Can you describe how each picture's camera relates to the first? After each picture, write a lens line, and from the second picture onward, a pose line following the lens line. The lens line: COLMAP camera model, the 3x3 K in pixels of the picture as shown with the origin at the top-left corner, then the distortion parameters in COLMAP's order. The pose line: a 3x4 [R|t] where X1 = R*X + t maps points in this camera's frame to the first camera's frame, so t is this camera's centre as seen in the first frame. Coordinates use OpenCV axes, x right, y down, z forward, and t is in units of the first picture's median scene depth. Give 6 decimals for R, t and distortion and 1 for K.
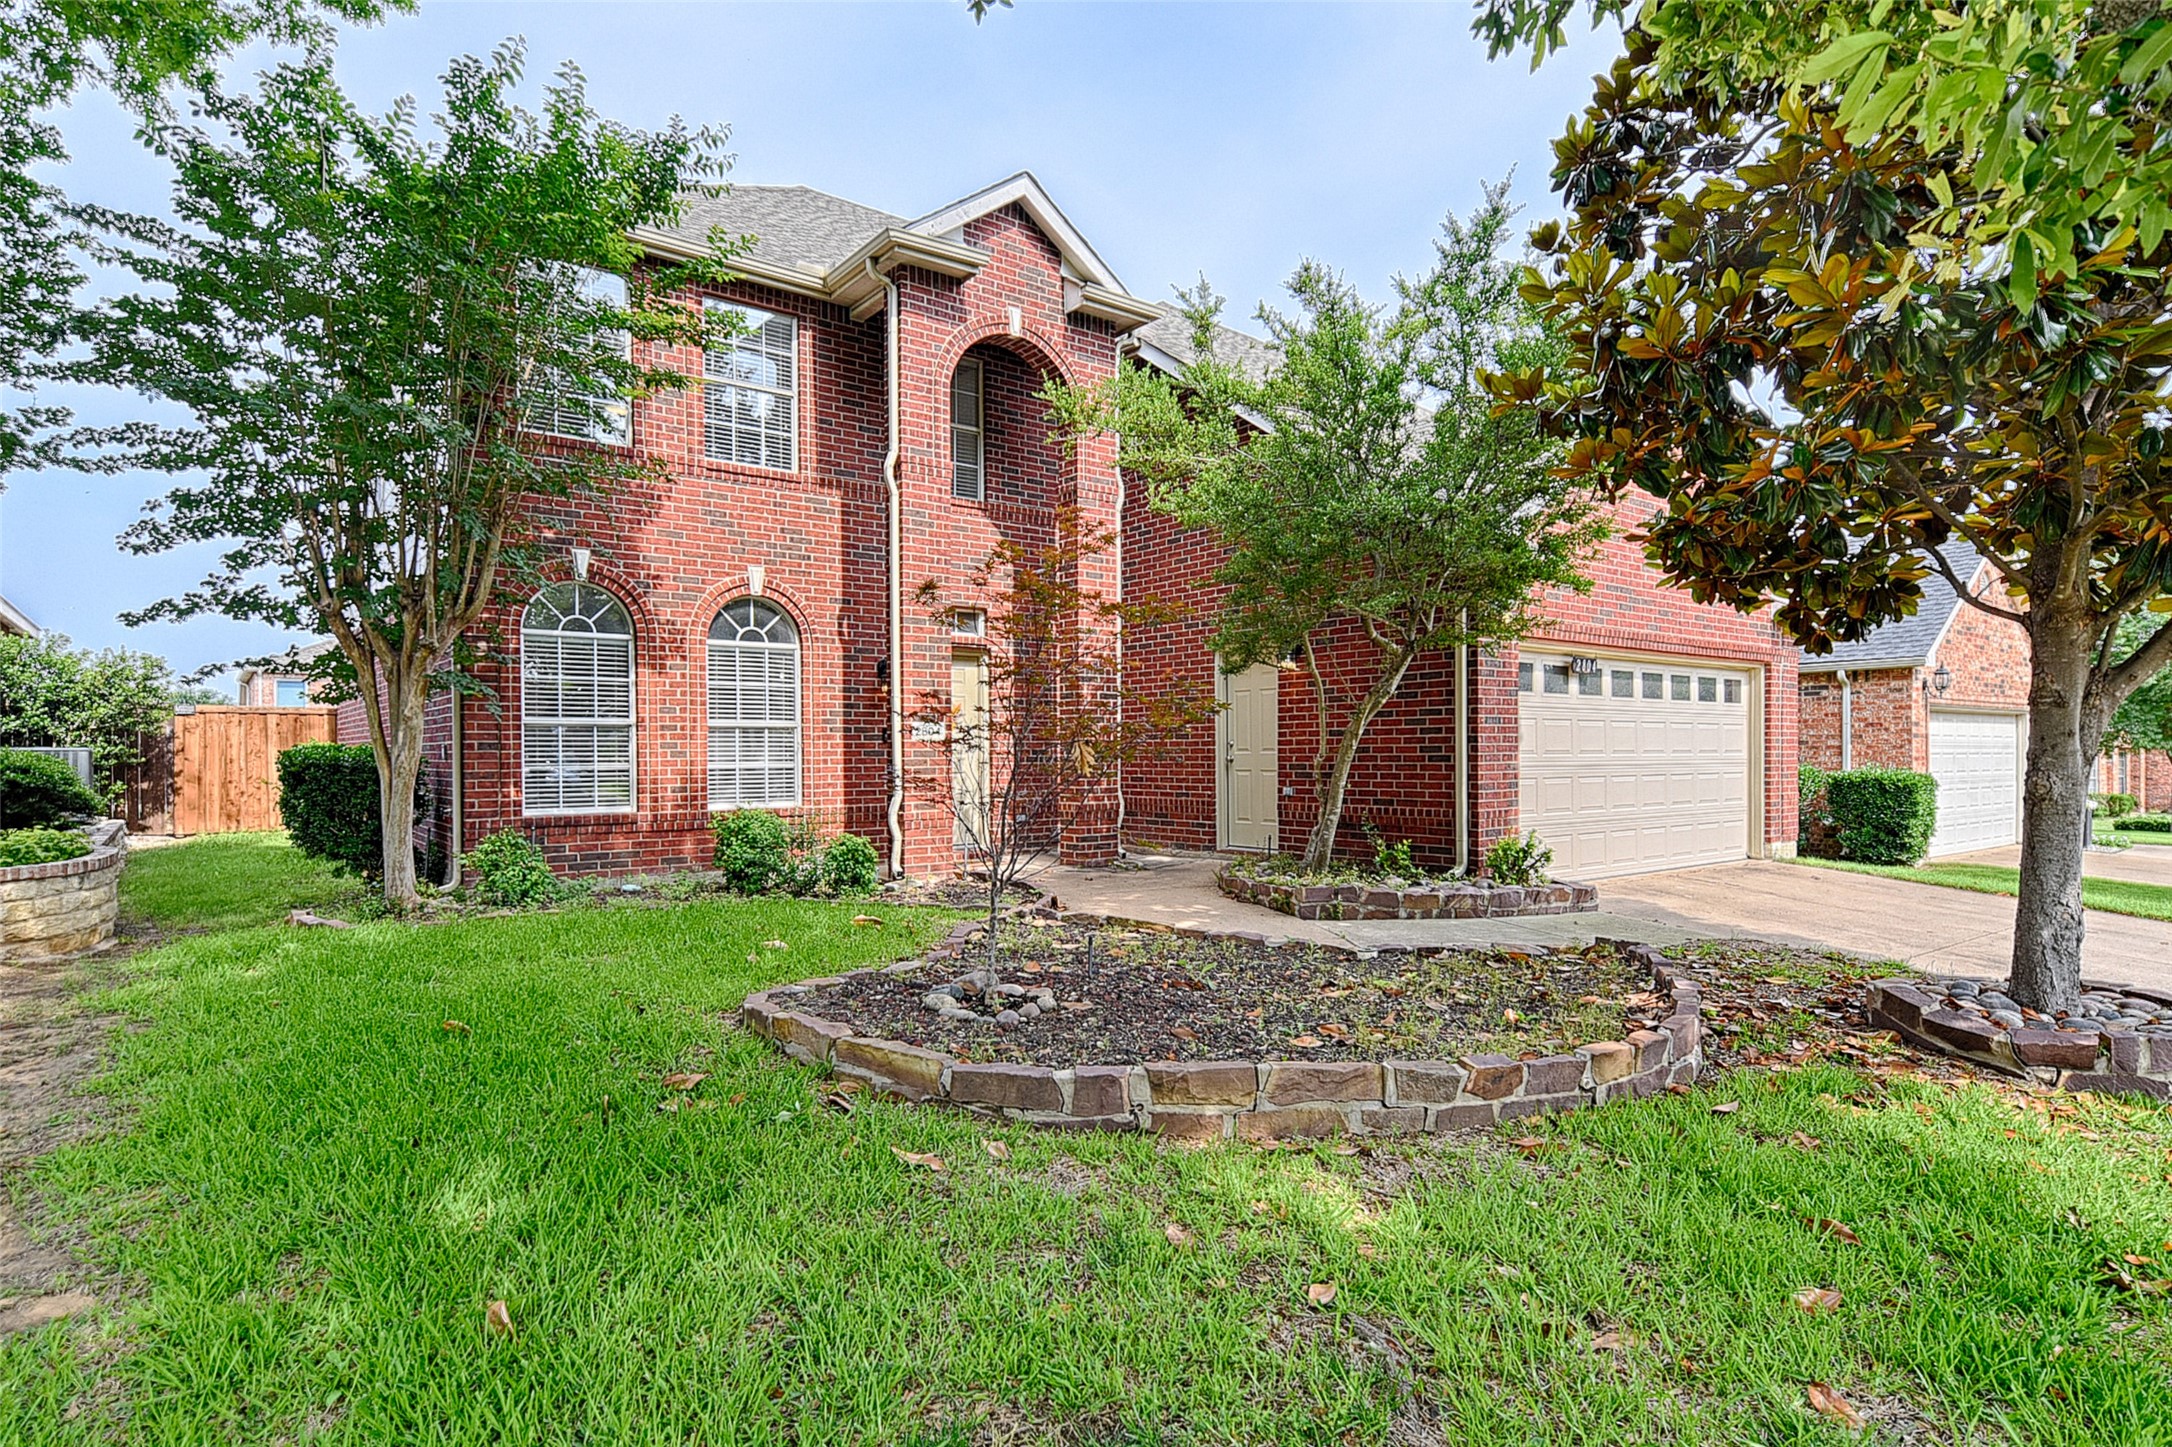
lens RADIAL K [[927.1, 0, 992.3], [0, 927.1, 755.4], [0, 0, 1]] dist [0.009164, 0.000011]
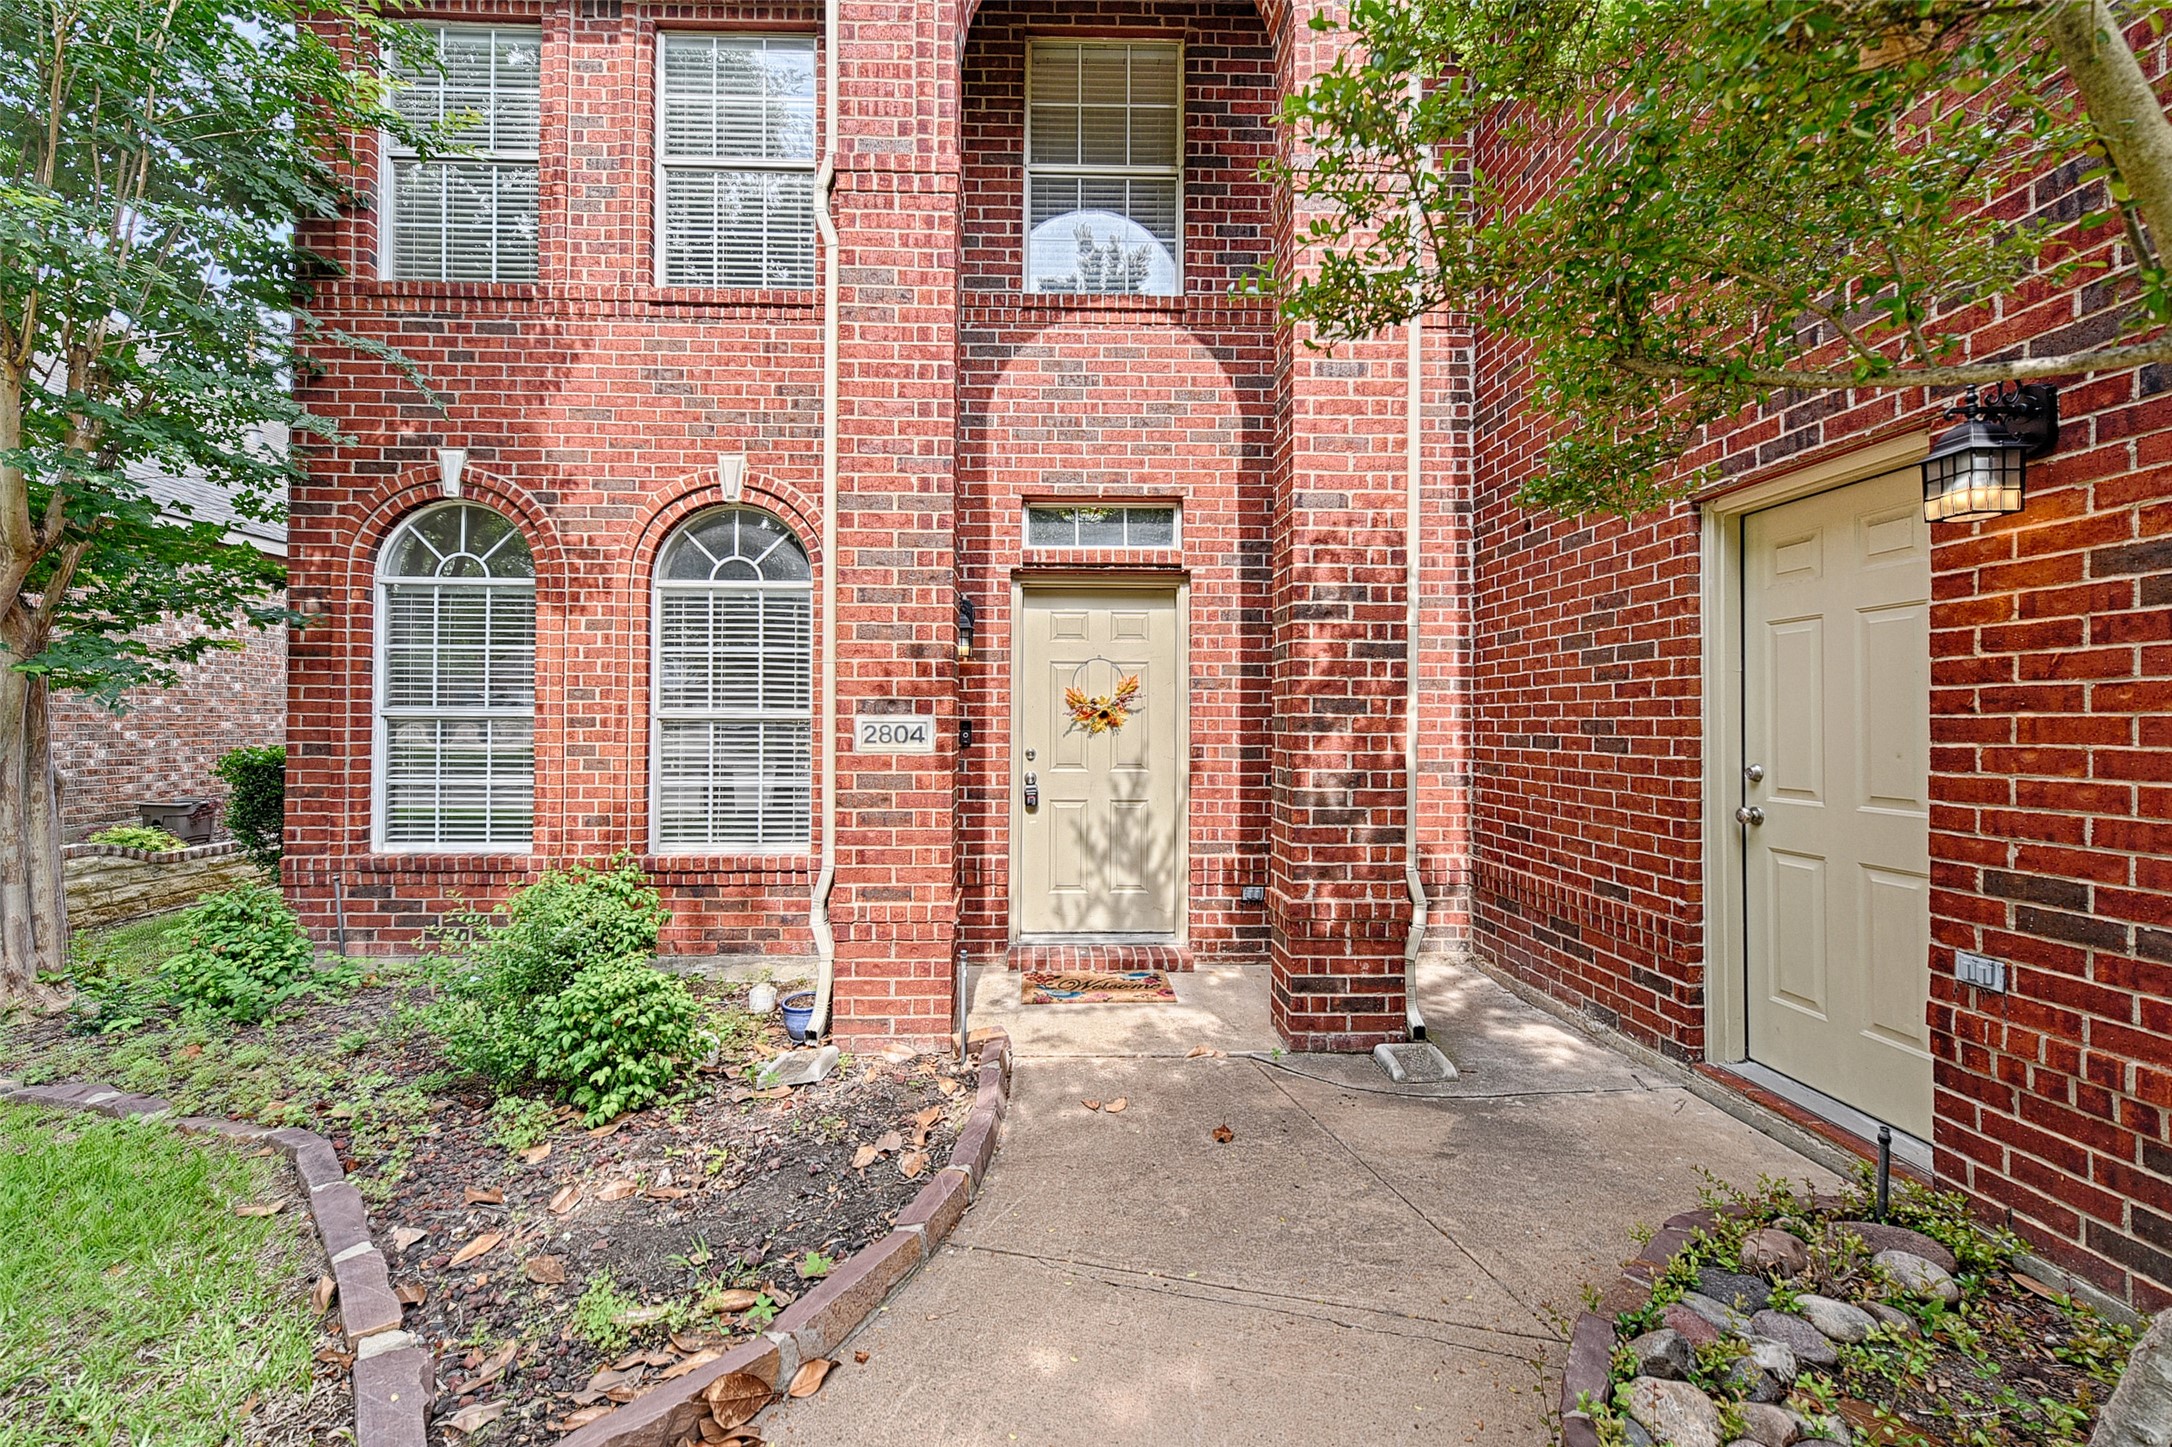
lens RADIAL K [[790.6, 0, 1121.7], [0, 790.6, 716.2], [0, 0, 1]] dist [0.008830, 0.000015]
pose [[0.861248, 0.005443, -0.508156, 0.232093], [-0.013428, 0.999837, -0.012049, -0.031209], [0.508008, 0.017200, 0.861180, 0.703597]]
